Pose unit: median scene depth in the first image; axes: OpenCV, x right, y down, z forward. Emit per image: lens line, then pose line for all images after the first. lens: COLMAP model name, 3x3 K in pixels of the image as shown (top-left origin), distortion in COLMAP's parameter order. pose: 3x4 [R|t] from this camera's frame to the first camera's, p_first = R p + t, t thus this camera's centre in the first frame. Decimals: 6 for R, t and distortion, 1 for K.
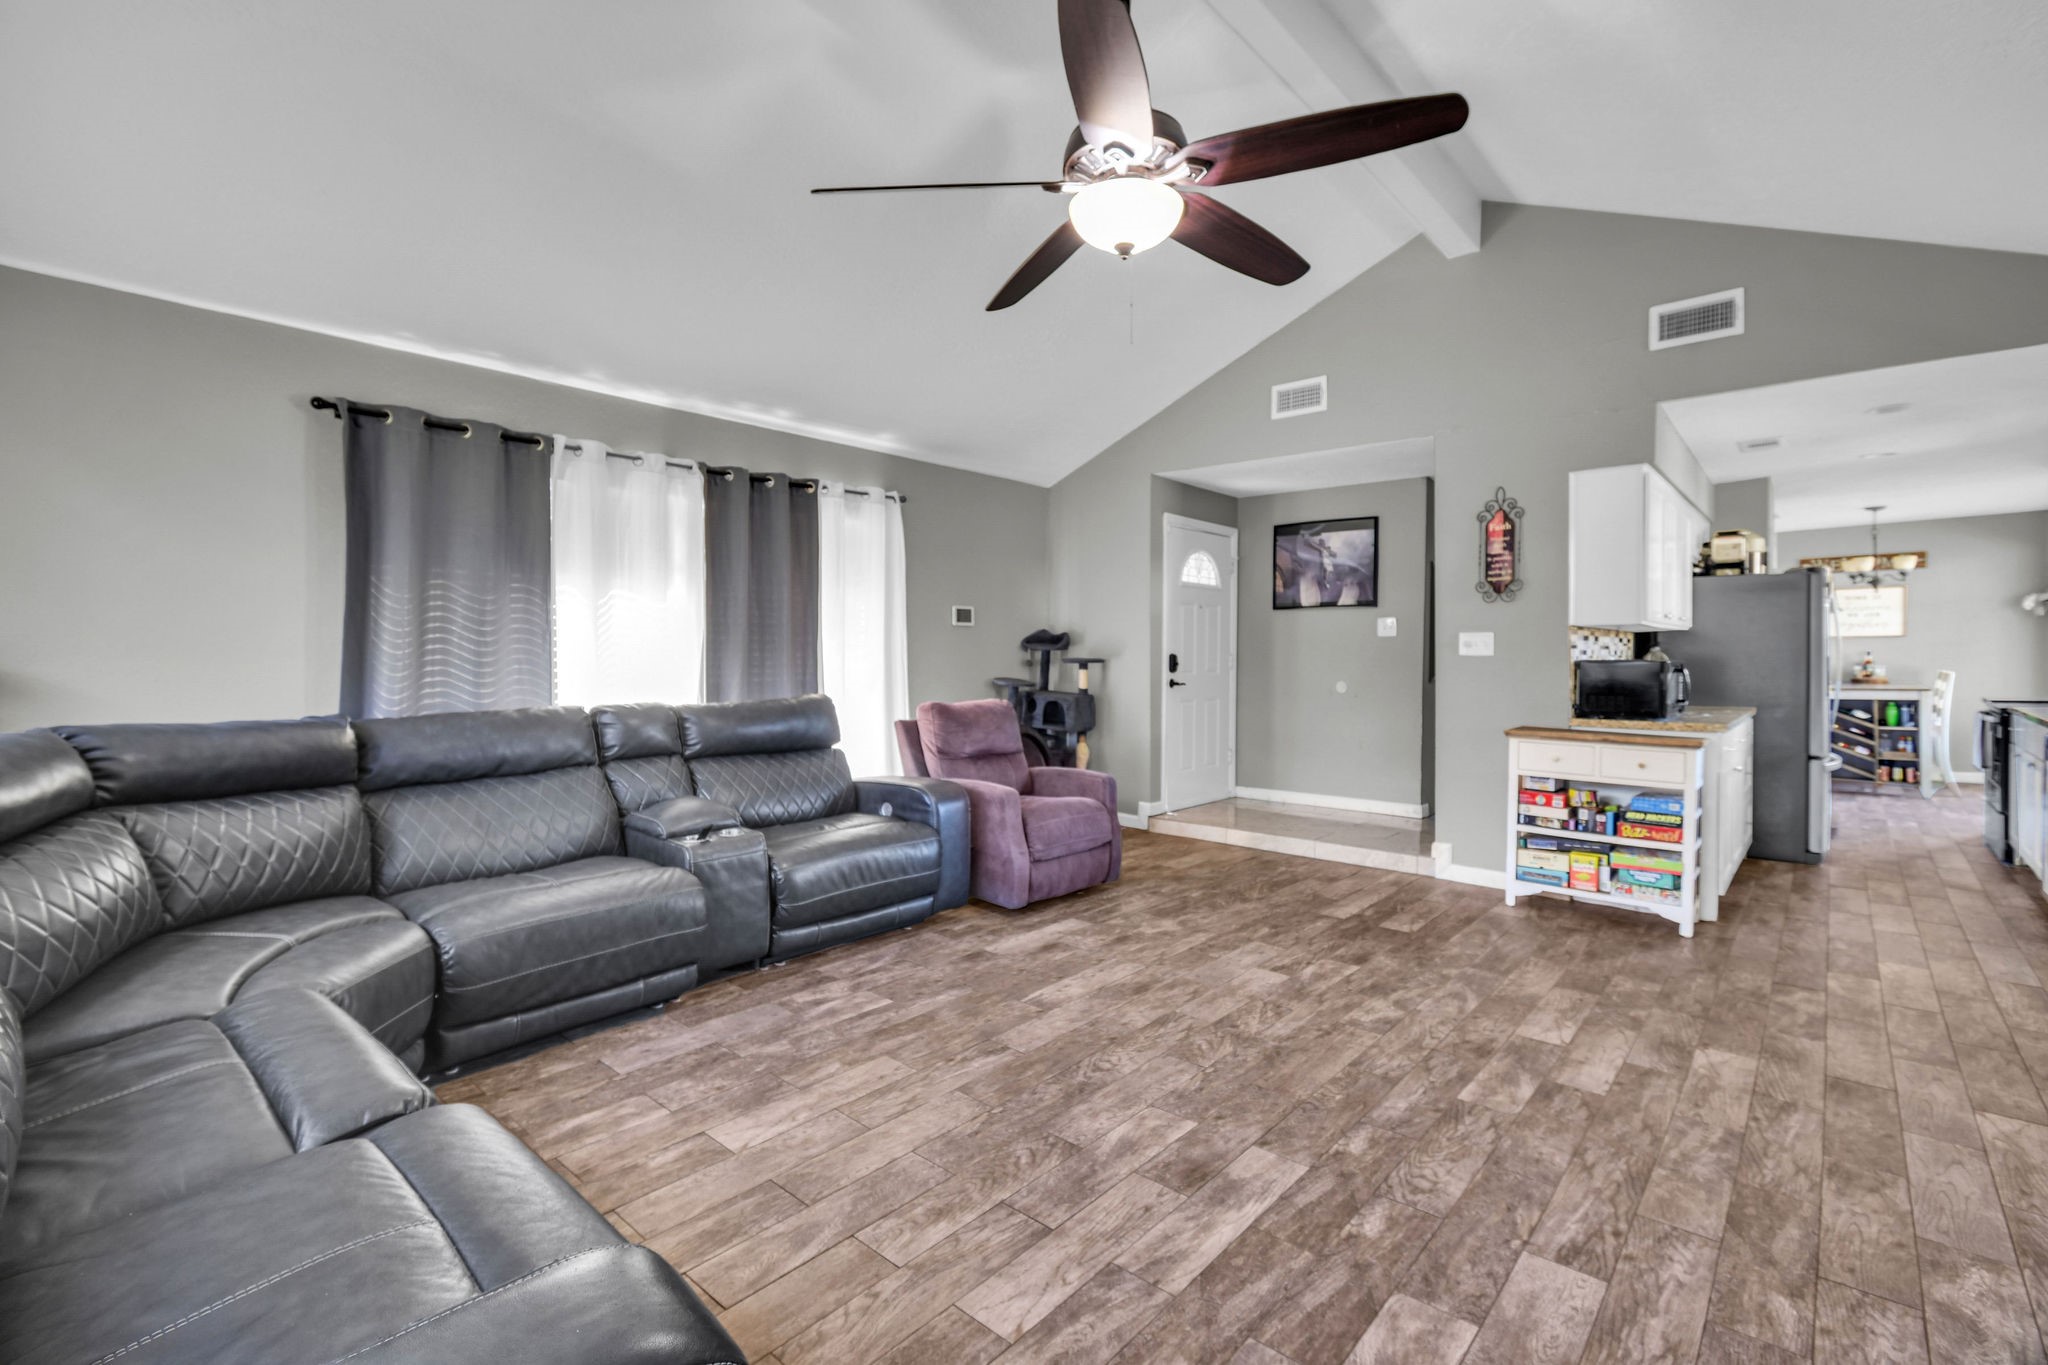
lens RADIAL K [[913.7, 0, 1054.4], [0, 913.7, 671.8], [0, 0, 1]] dist [0.000396, -0.000562]
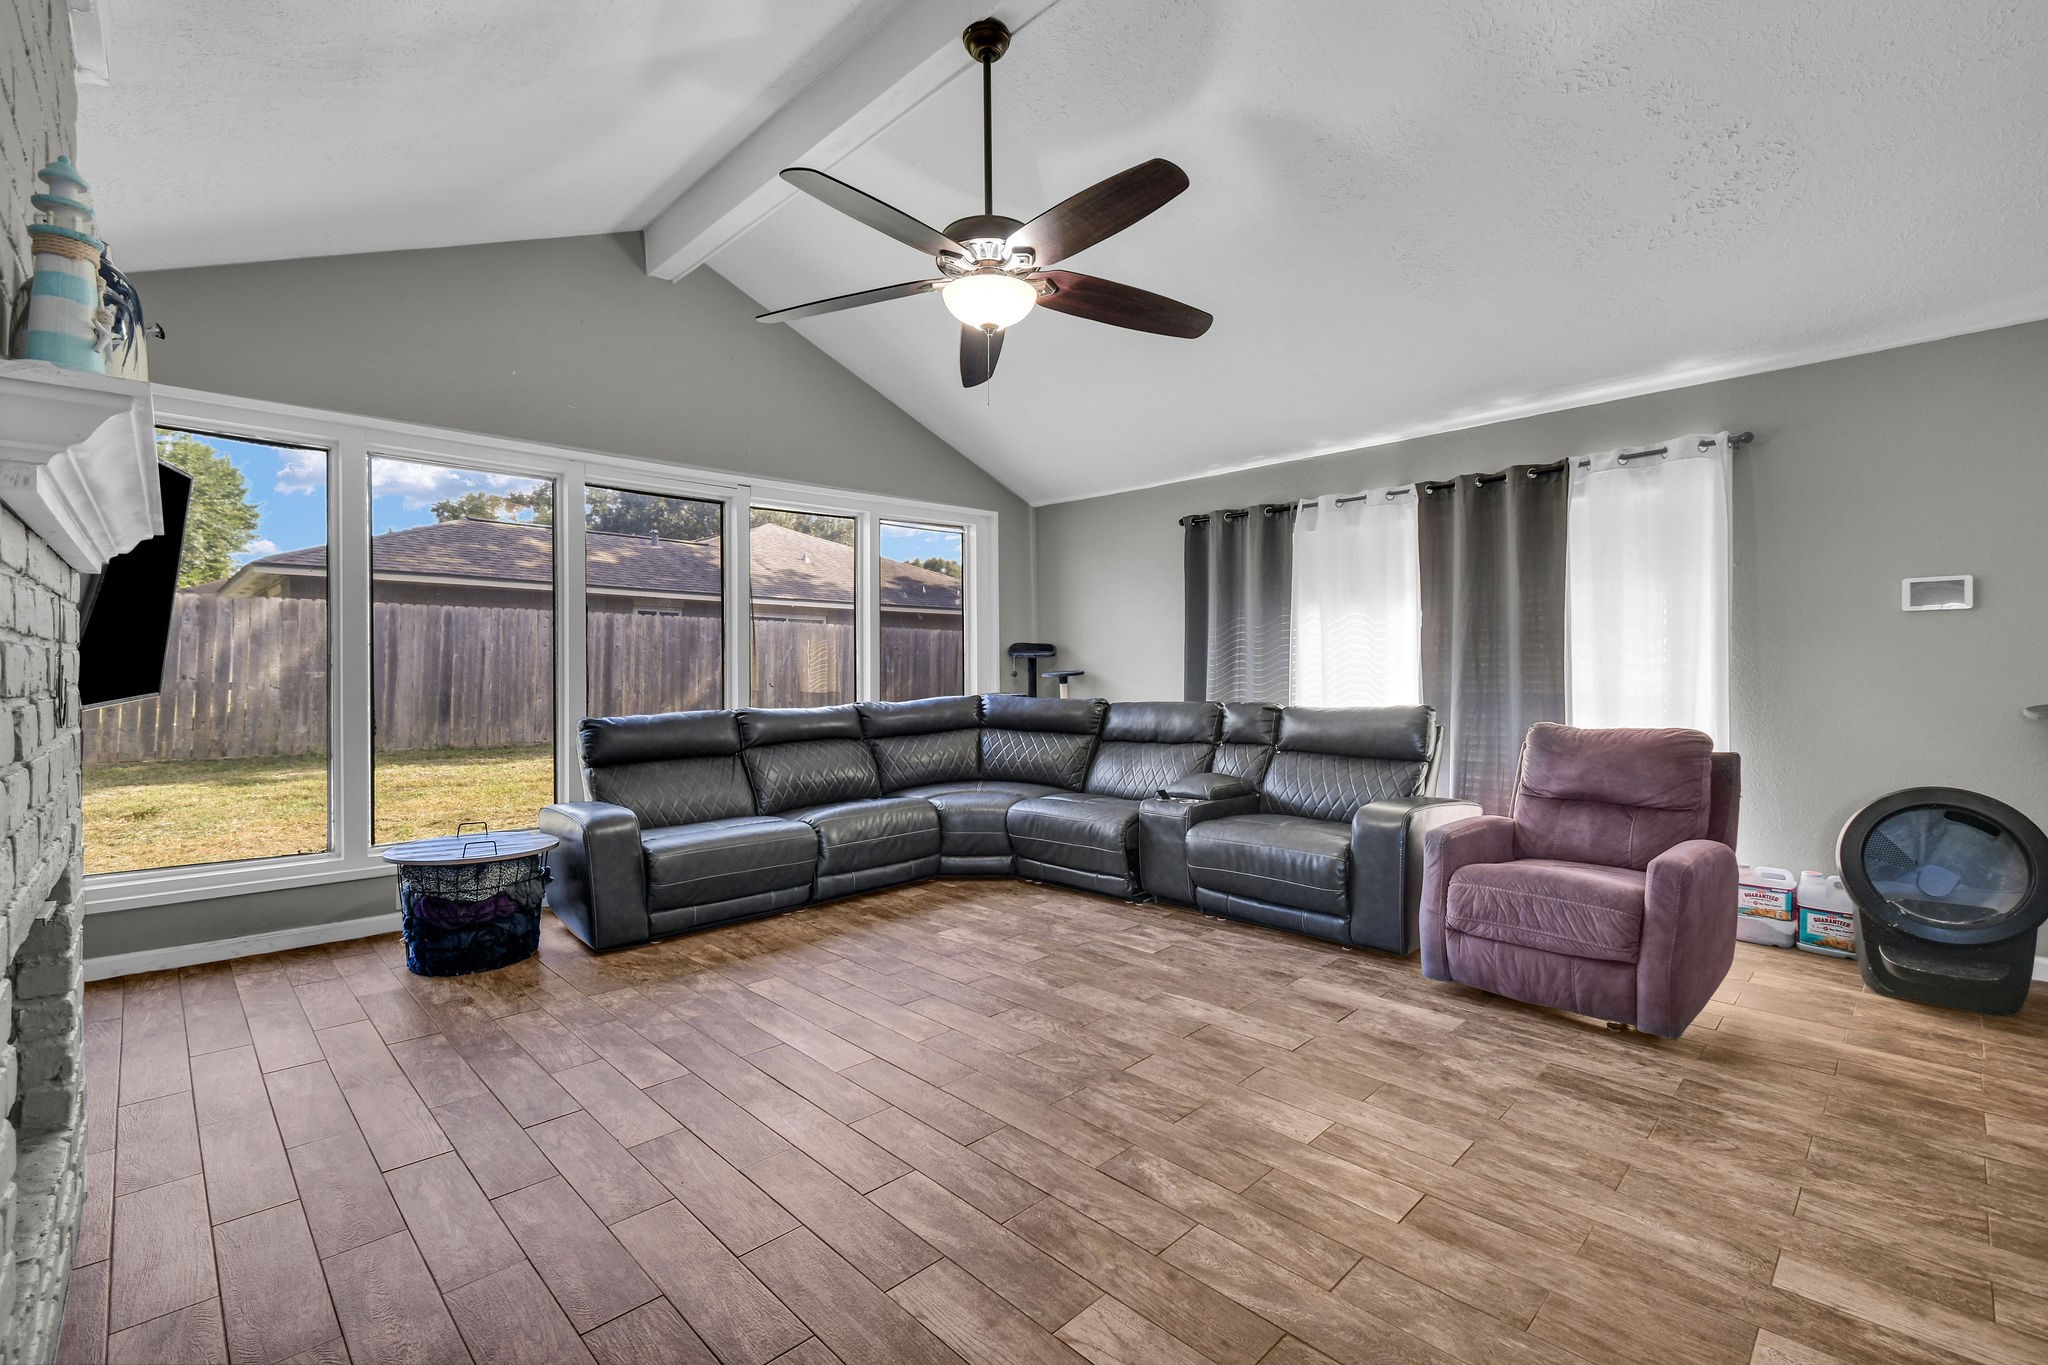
lens RADIAL K [[896.7, 0, 1013.4], [0, 896.7, 672.7], [0, 0, 1]] dist [0.001937, 0.000134]
pose [[-0.087766, 0.003892, -0.996134, 1.019231], [-0.012386, 0.999911, 0.004998, -0.012848], [0.996064, 0.012777, -0.087710, 0.920079]]
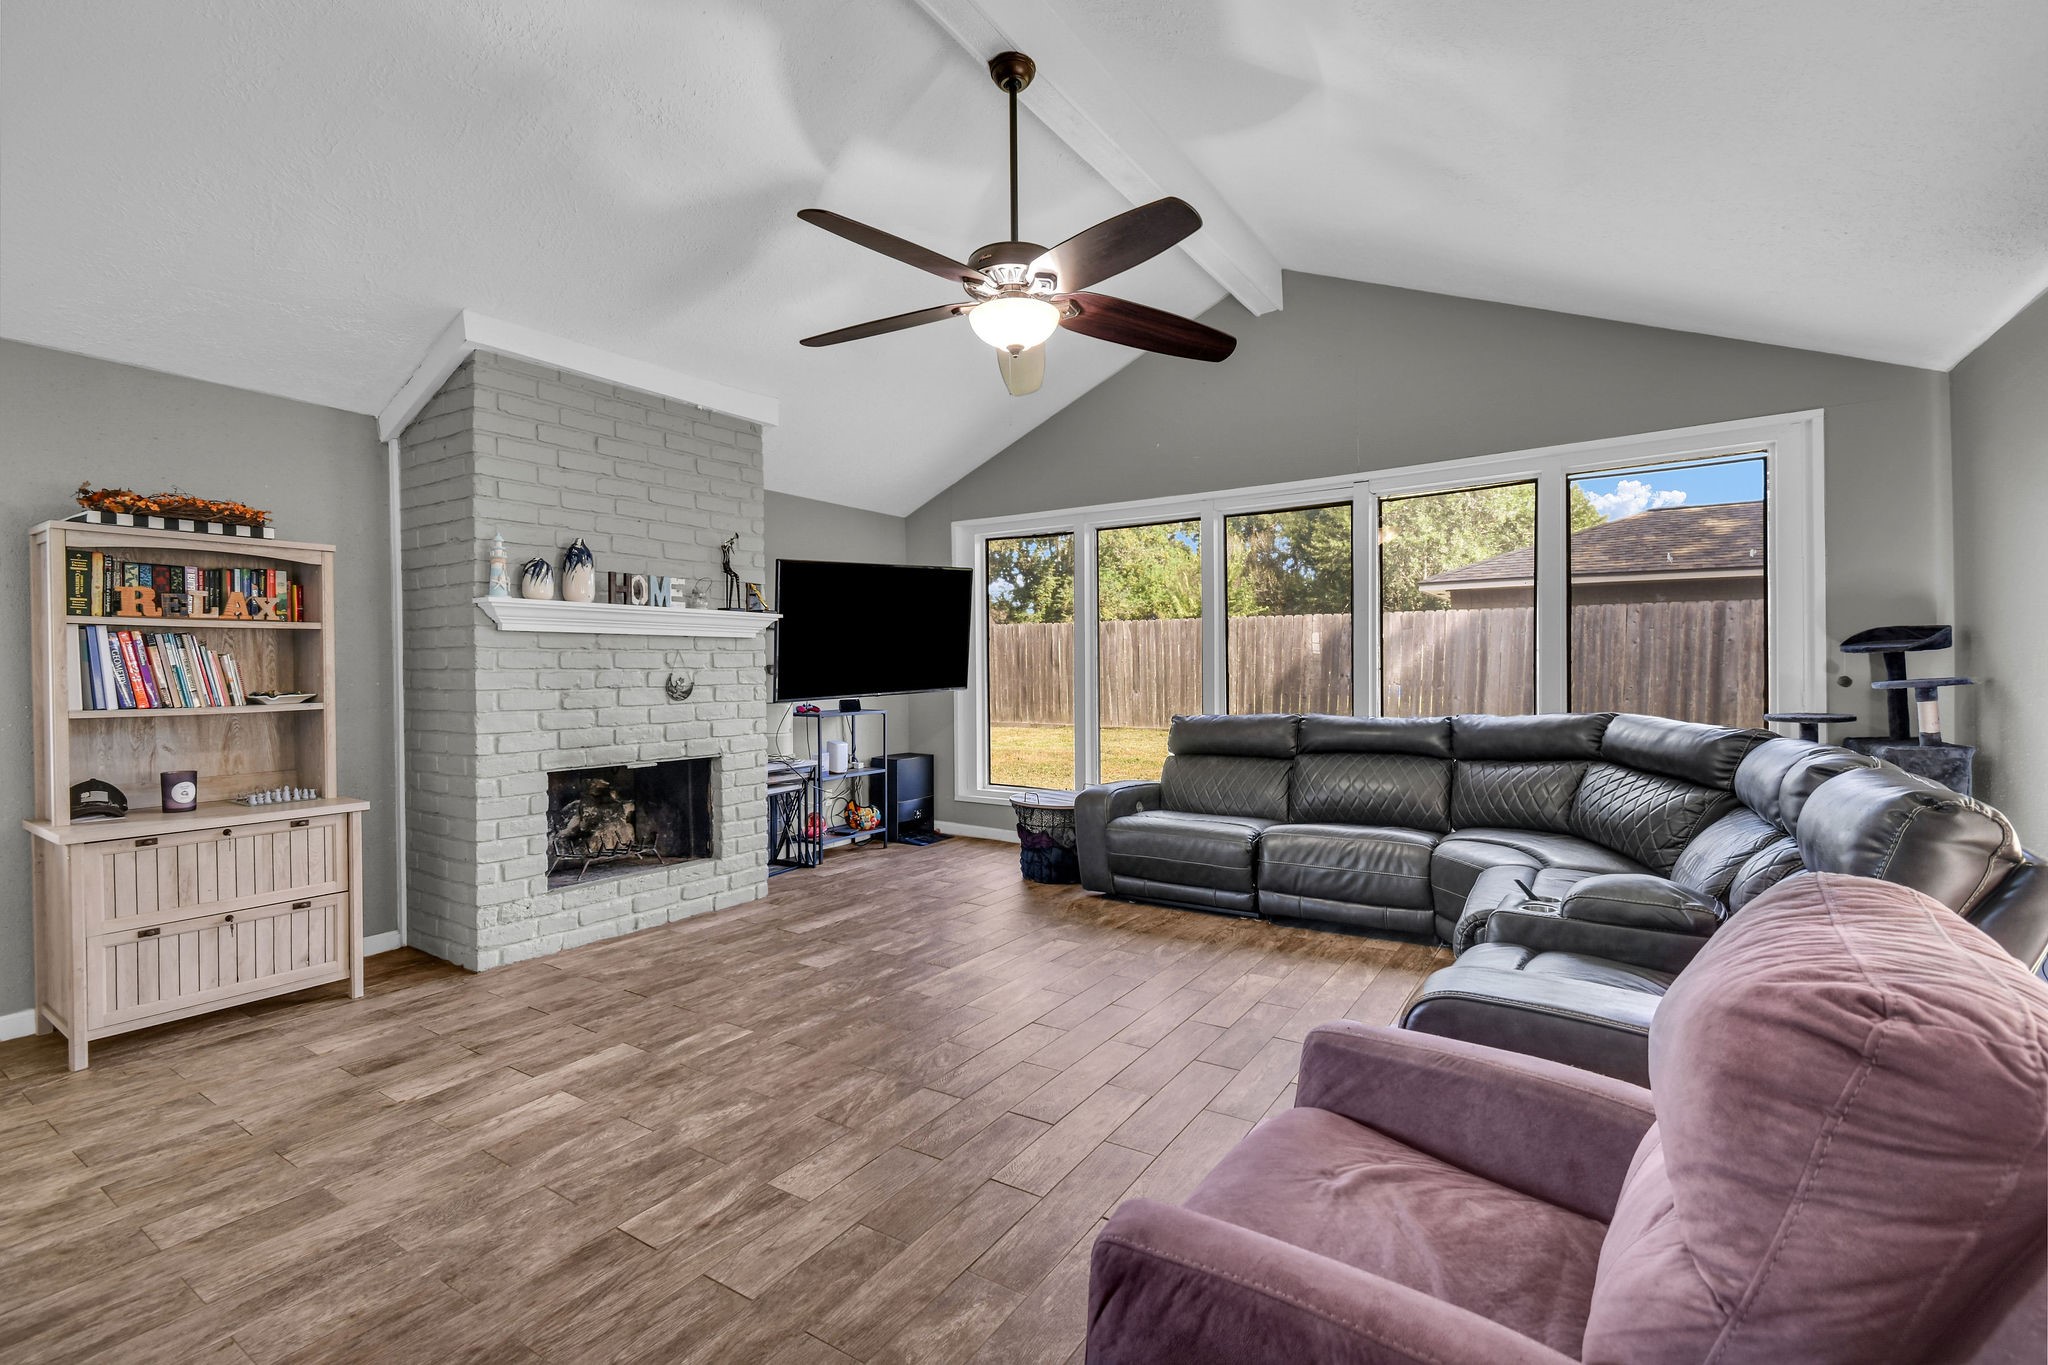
lens RADIAL K [[913.7, 0, 1054.4], [0, 913.7, 671.8], [0, 0, 1]] dist [0.000396, -0.000562]
pose [[-0.990426, 0.006409, -0.137896, 0.159164], [0.004214, 0.999860, 0.016204, -0.036636], [0.137981, 0.015468, -0.990314, 1.814093]]
